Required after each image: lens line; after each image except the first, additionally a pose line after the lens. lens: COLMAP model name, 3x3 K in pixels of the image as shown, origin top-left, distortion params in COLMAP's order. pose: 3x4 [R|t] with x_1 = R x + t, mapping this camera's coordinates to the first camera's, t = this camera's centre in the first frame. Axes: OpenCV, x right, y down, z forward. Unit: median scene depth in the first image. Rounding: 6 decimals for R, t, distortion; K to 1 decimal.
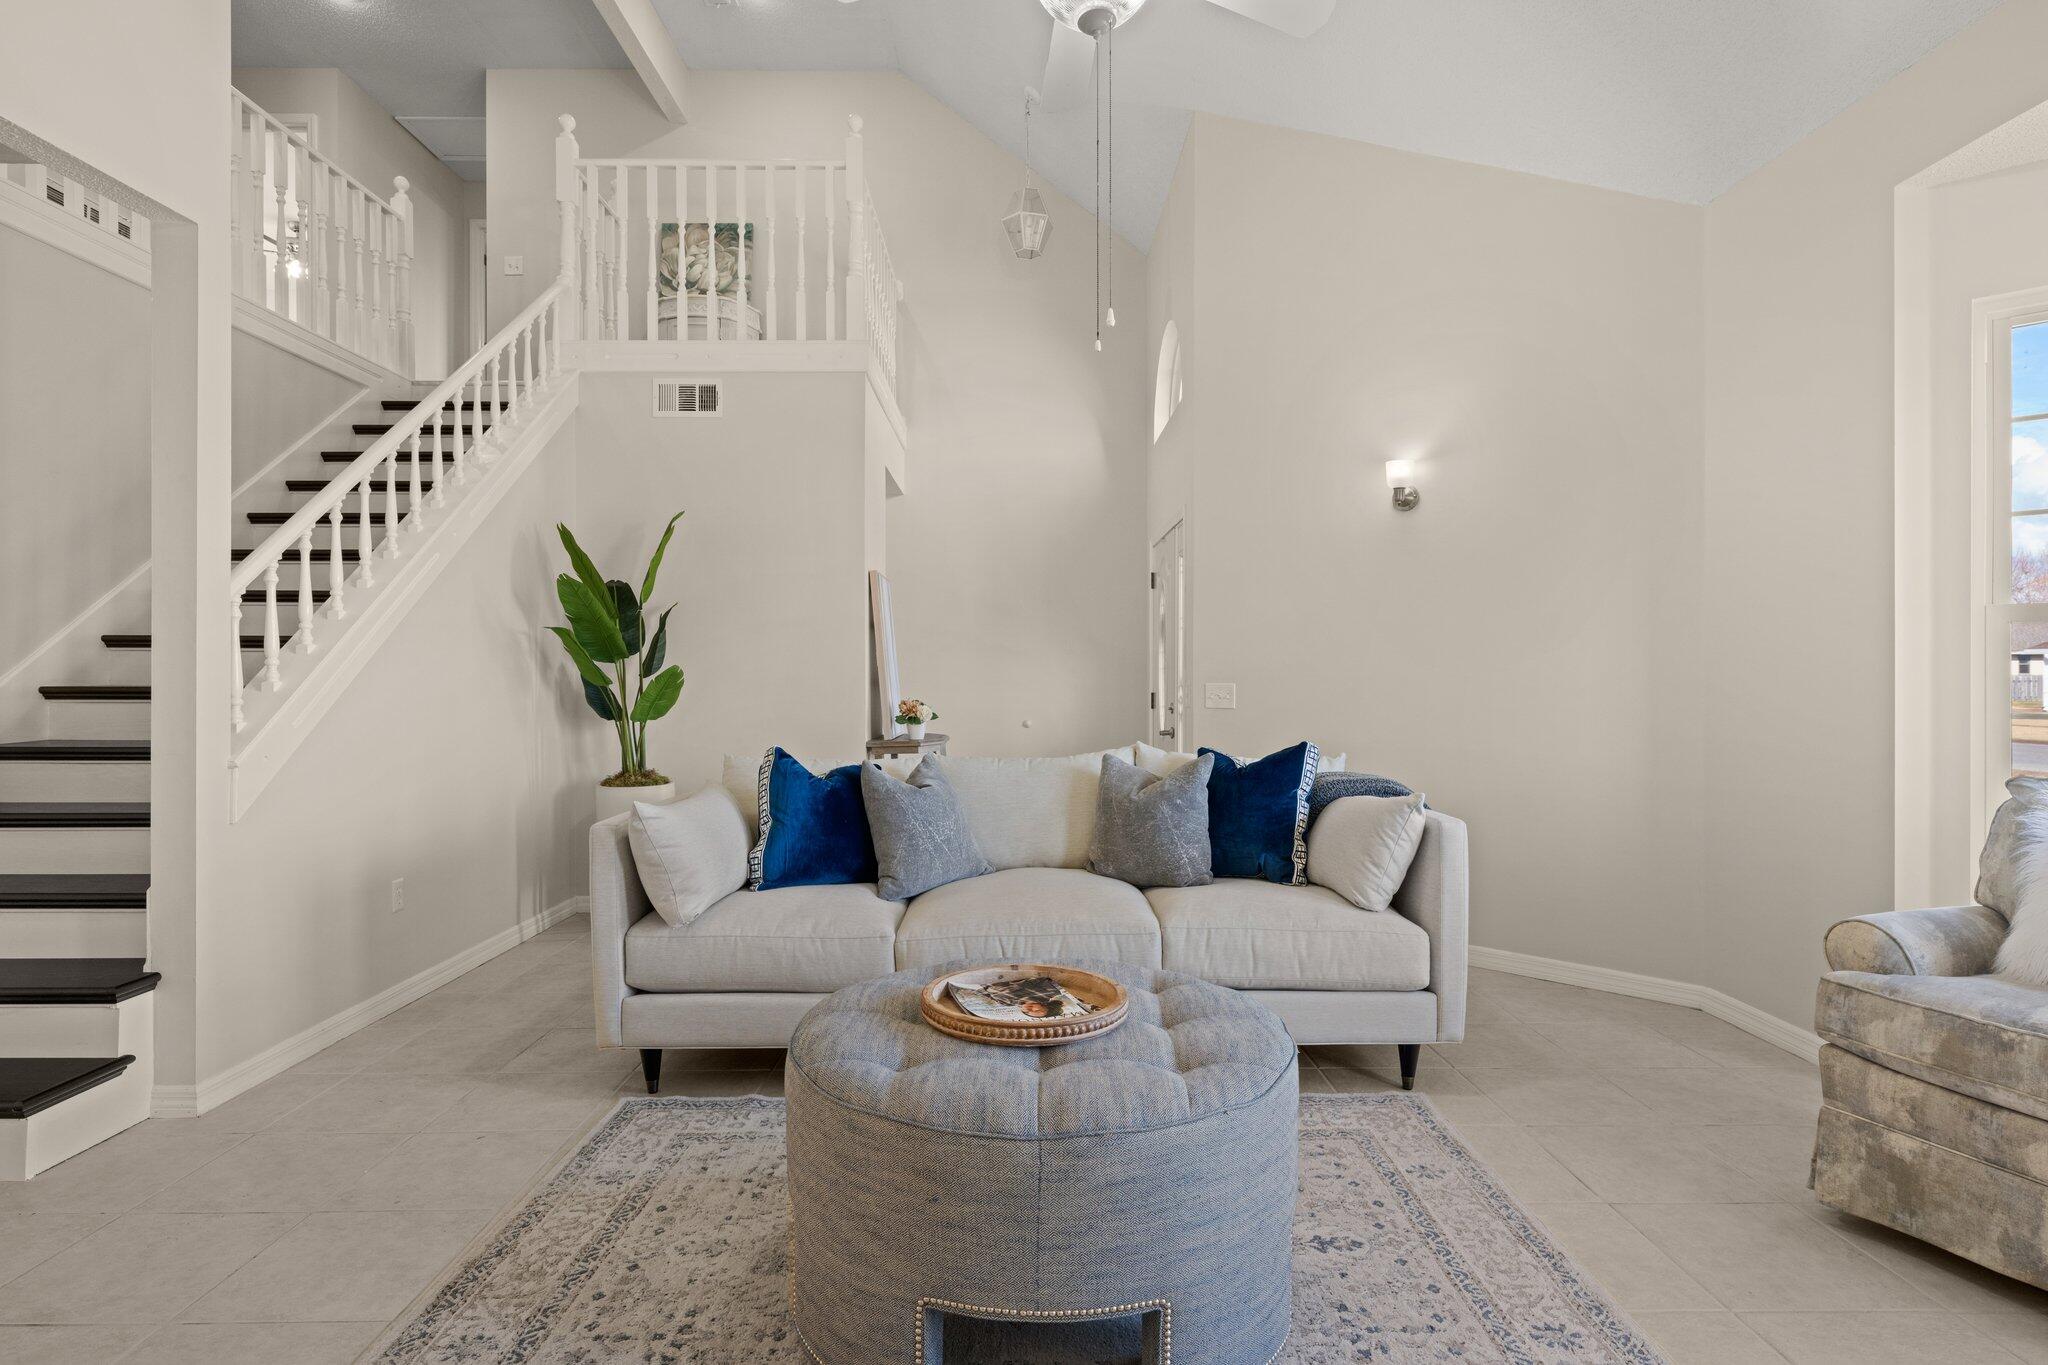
lens RADIAL K [[1049.0, 0, 1023.5], [0, 1049.0, 676.7], [0, 0, 1]] dist [0.001381, 0.000061]
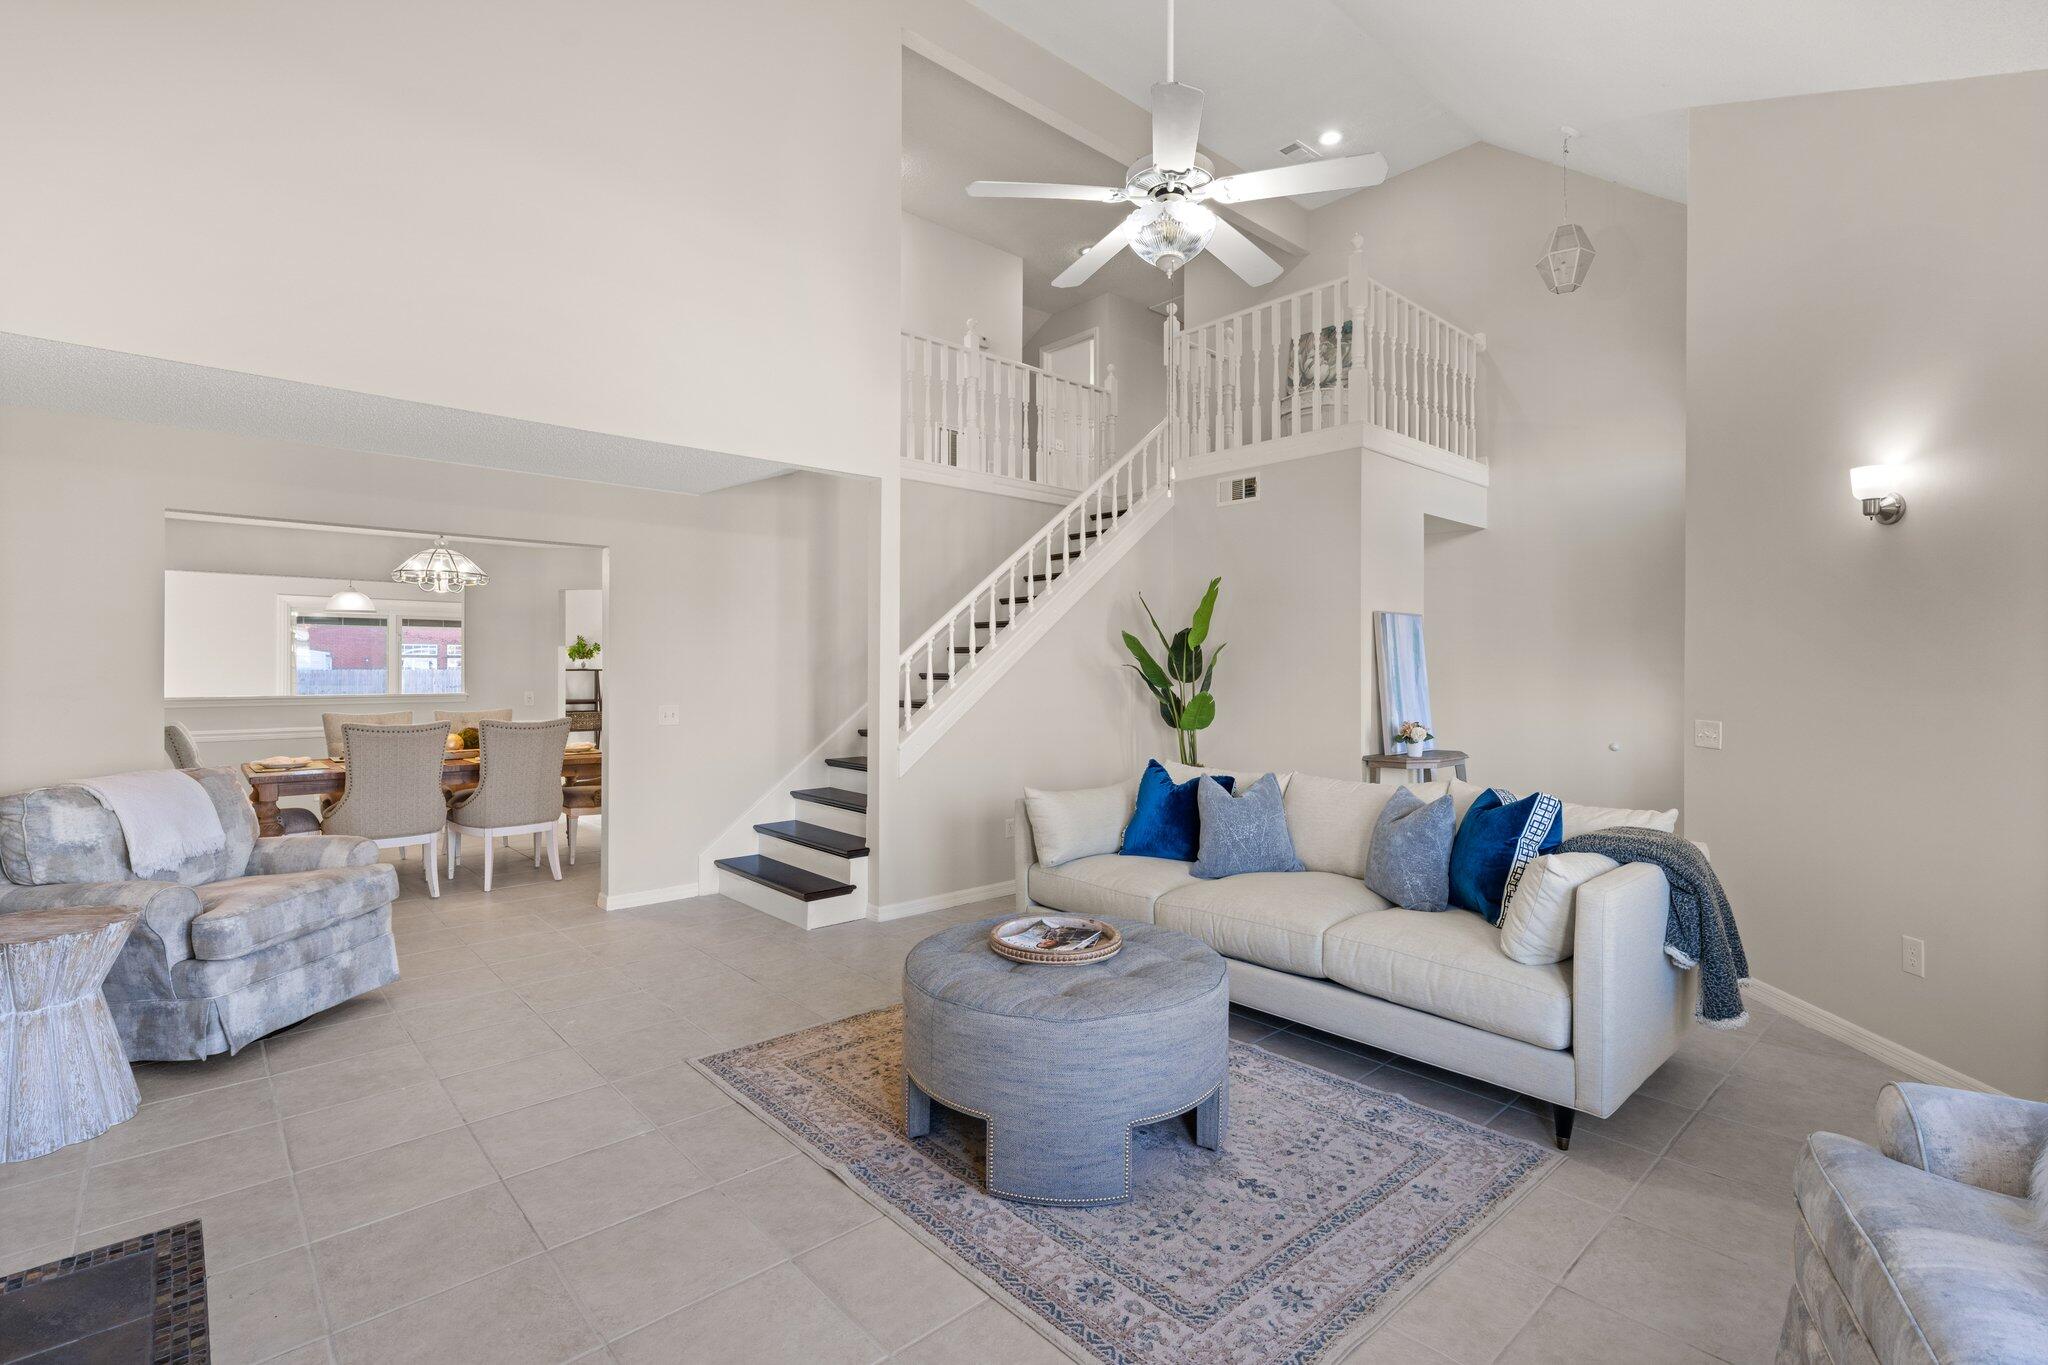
lens RADIAL K [[907.3, 0, 1024.1], [0, 907.3, 668.6], [0, 0, 1]] dist [-0.001828, 0.000122]
pose [[0.674493, 0.001521, -0.738280, 0.638913], [-0.004978, 0.999985, -0.002488, -0.059414], [0.738265, 0.005354, 0.674490, 0.032562]]
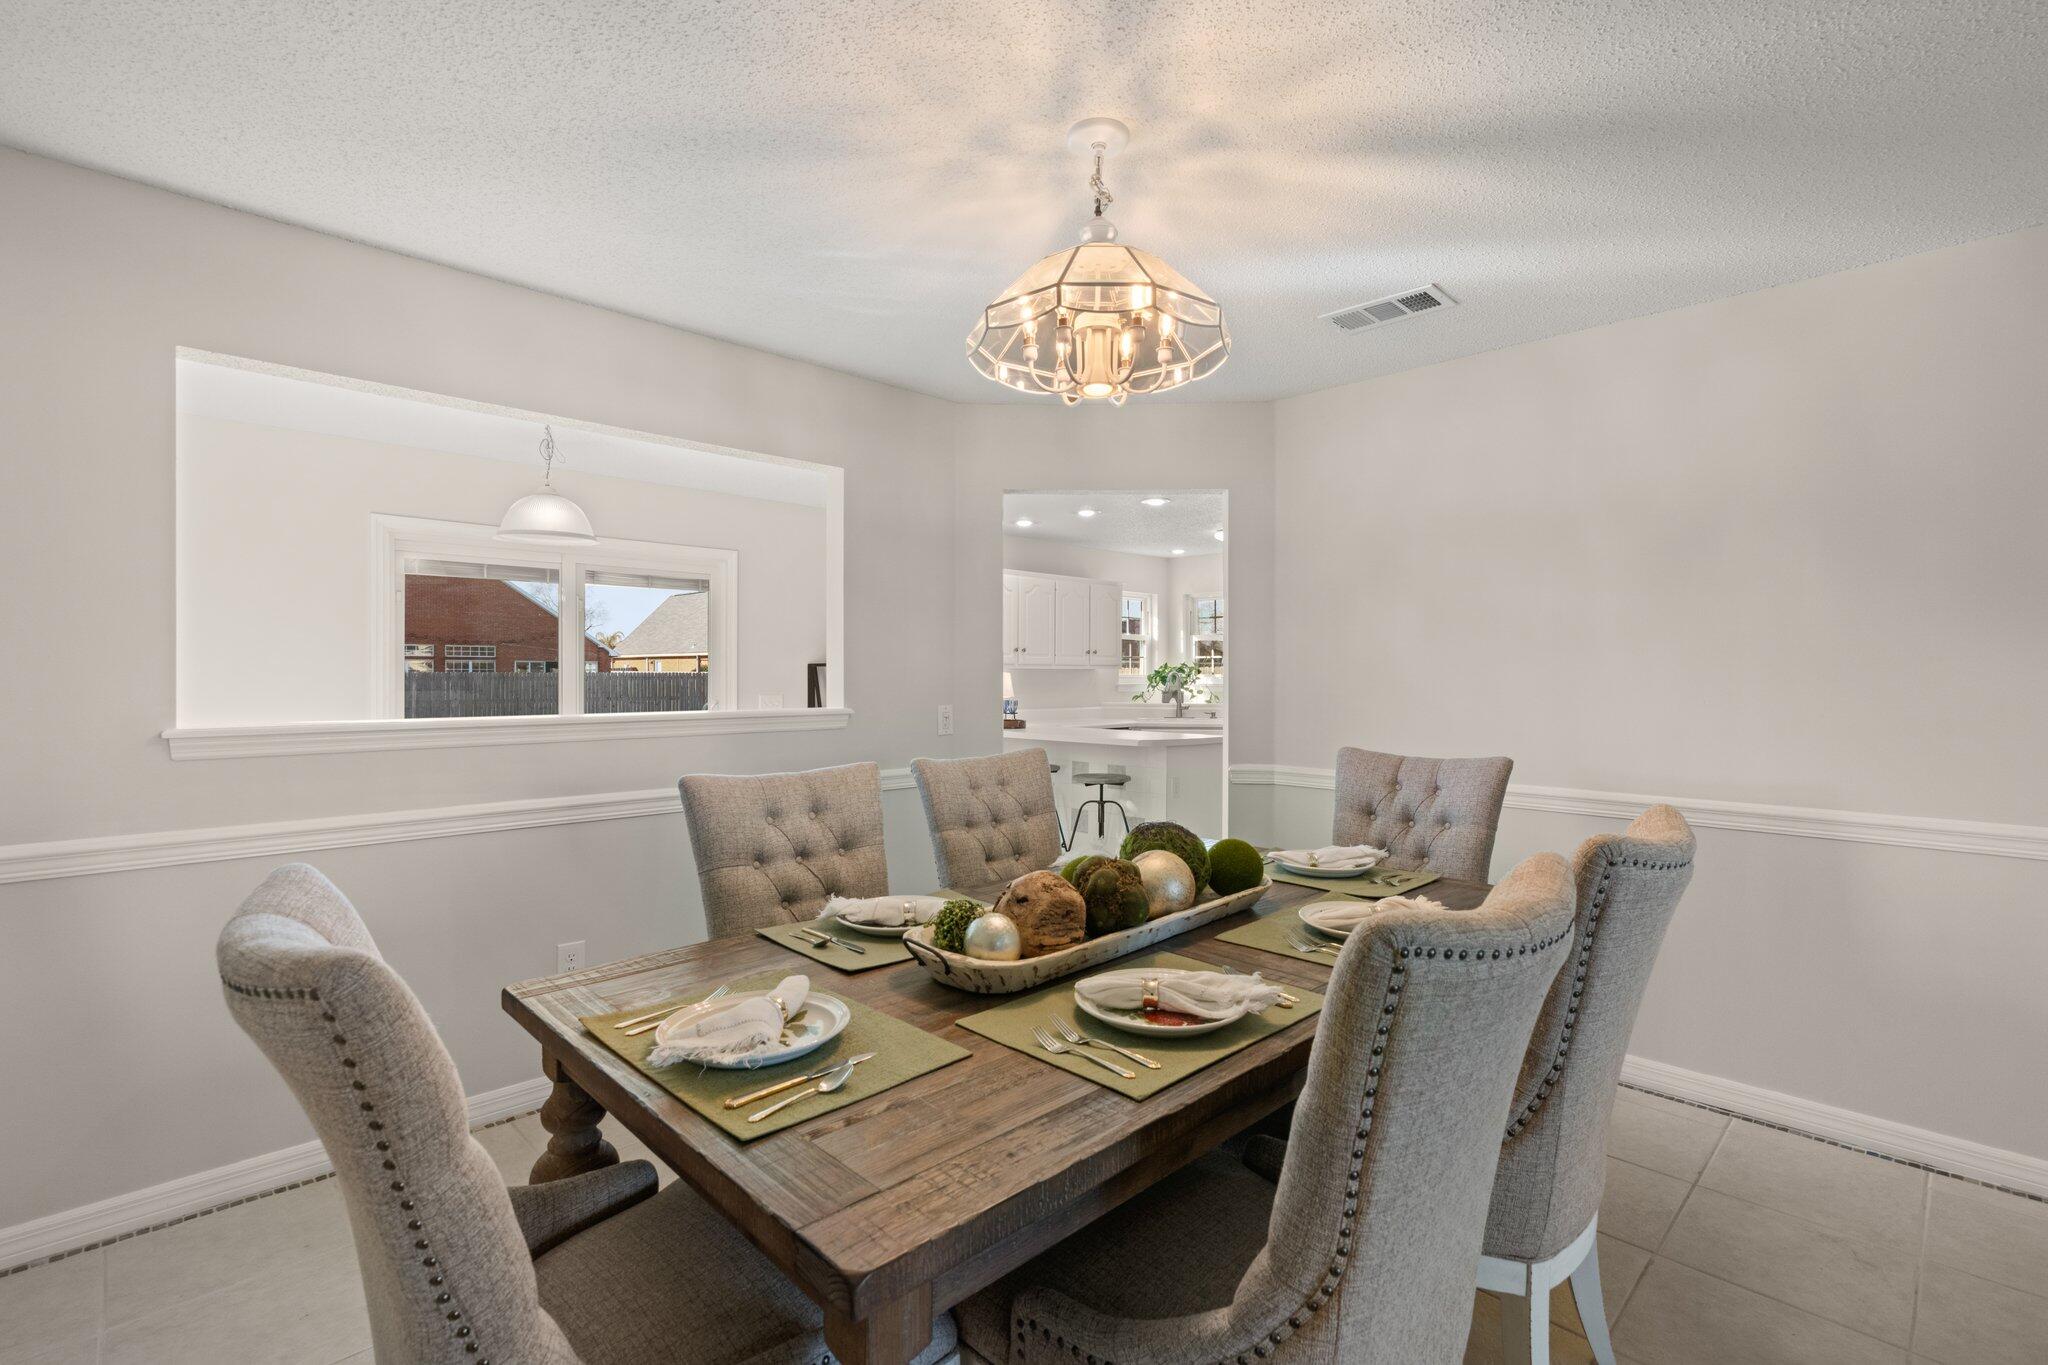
lens RADIAL K [[914.4, 0, 1024.0], [0, 914.4, 682.5], [0, 0, 1]] dist [0.000106, 0.000660]
pose [[0.692235, 0.008818, -0.721619, -1.334229], [-0.004719, 0.999959, 0.007692, -0.029945], [0.721657, -0.001919, 0.692248, -0.035739]]
